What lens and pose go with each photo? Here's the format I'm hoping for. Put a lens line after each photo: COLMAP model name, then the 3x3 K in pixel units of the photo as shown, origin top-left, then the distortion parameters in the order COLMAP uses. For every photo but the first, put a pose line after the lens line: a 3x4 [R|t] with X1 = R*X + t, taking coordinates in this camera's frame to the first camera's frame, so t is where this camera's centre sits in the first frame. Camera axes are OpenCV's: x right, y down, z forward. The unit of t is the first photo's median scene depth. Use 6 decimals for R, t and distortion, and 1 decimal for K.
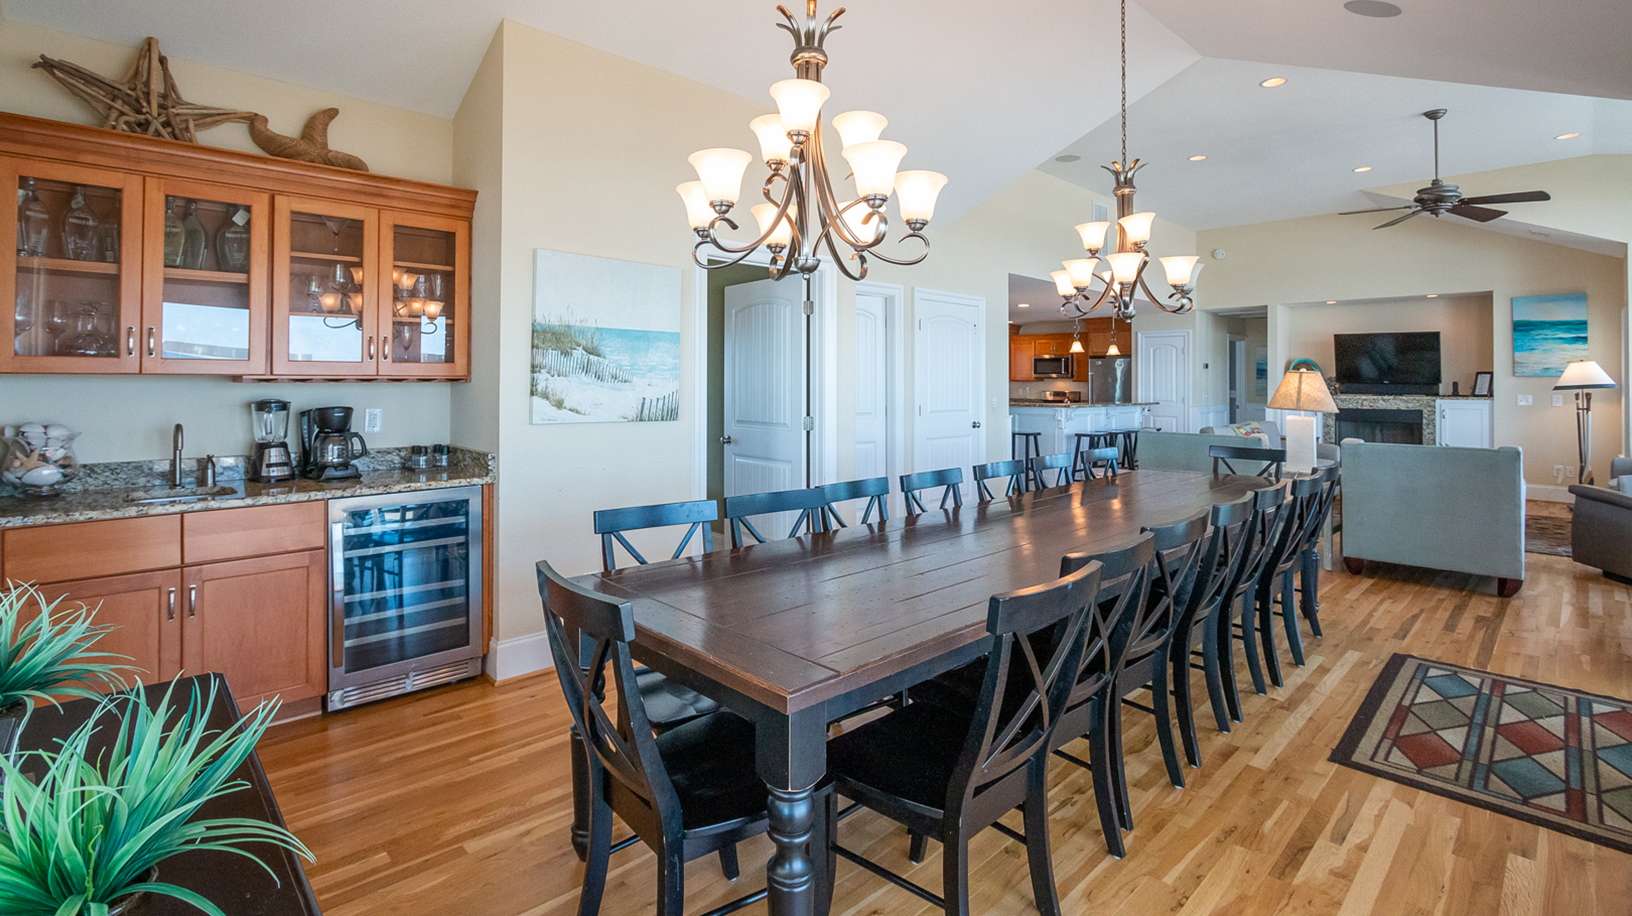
lens RADIAL K [[751.0, 0, 806.4], [0, 751.0, 448.2], [0, 0, 1]] dist [0.000623, 0.001128]
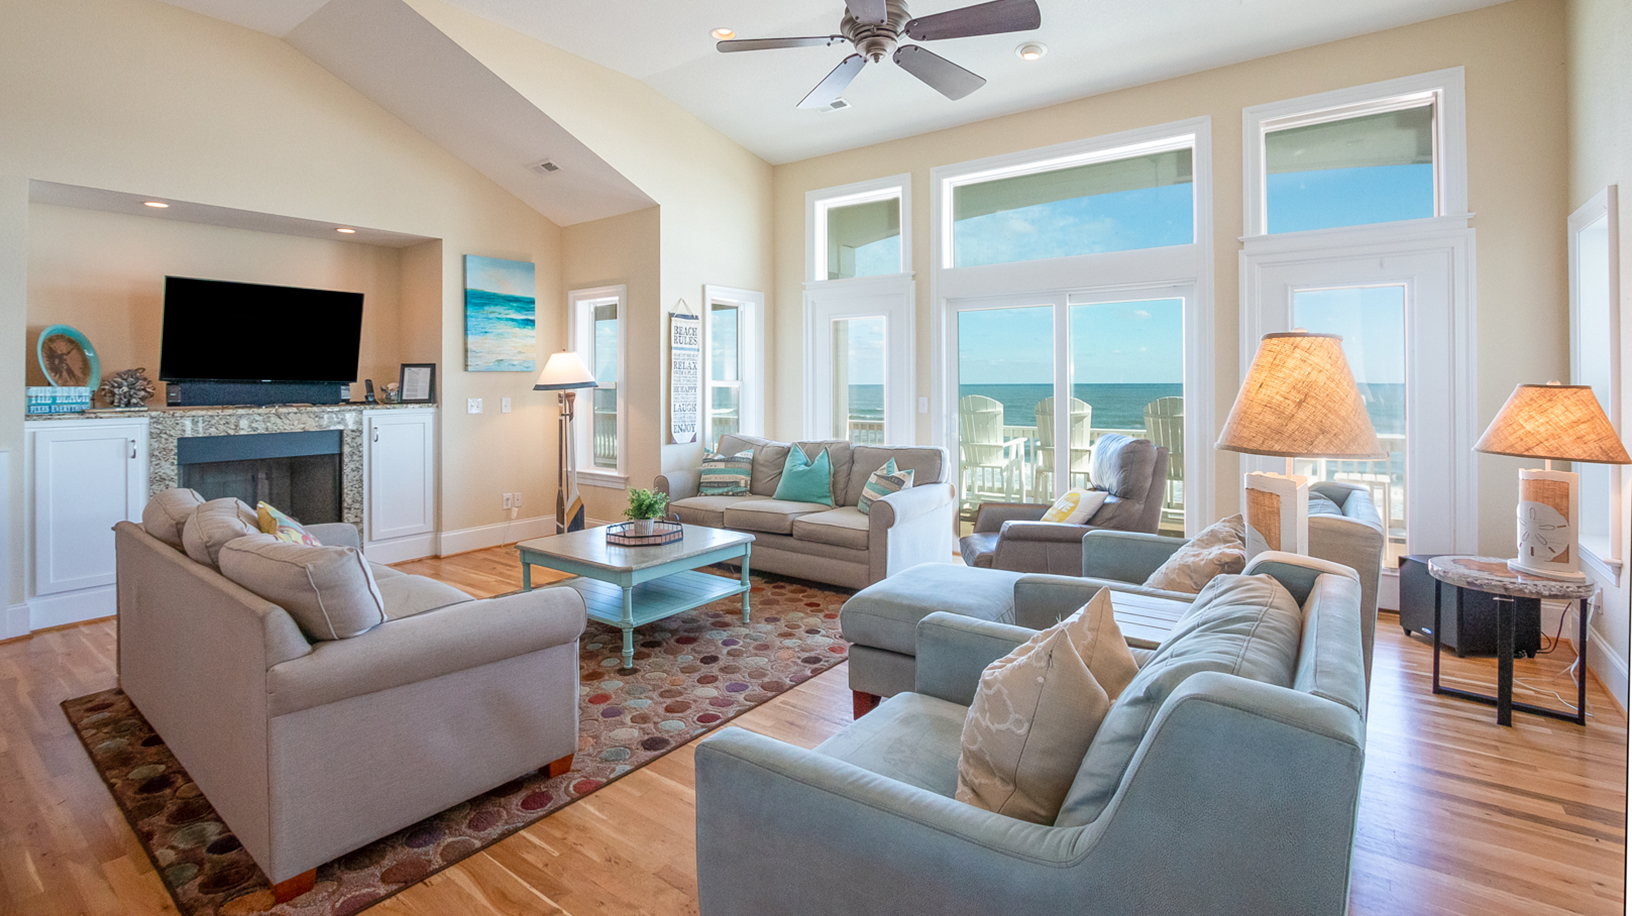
lens RADIAL K [[751.0, 0, 769.4], [0, 751.0, 370.0], [0, 0, 1]] dist [0.000623, 0.001128]
pose [[-0.139762, 0.006615, 0.990163, 0.238106], [0.089285, 0.995988, 0.005949, -0.076604], [-0.986151, 0.089238, -0.139792, 0.831820]]
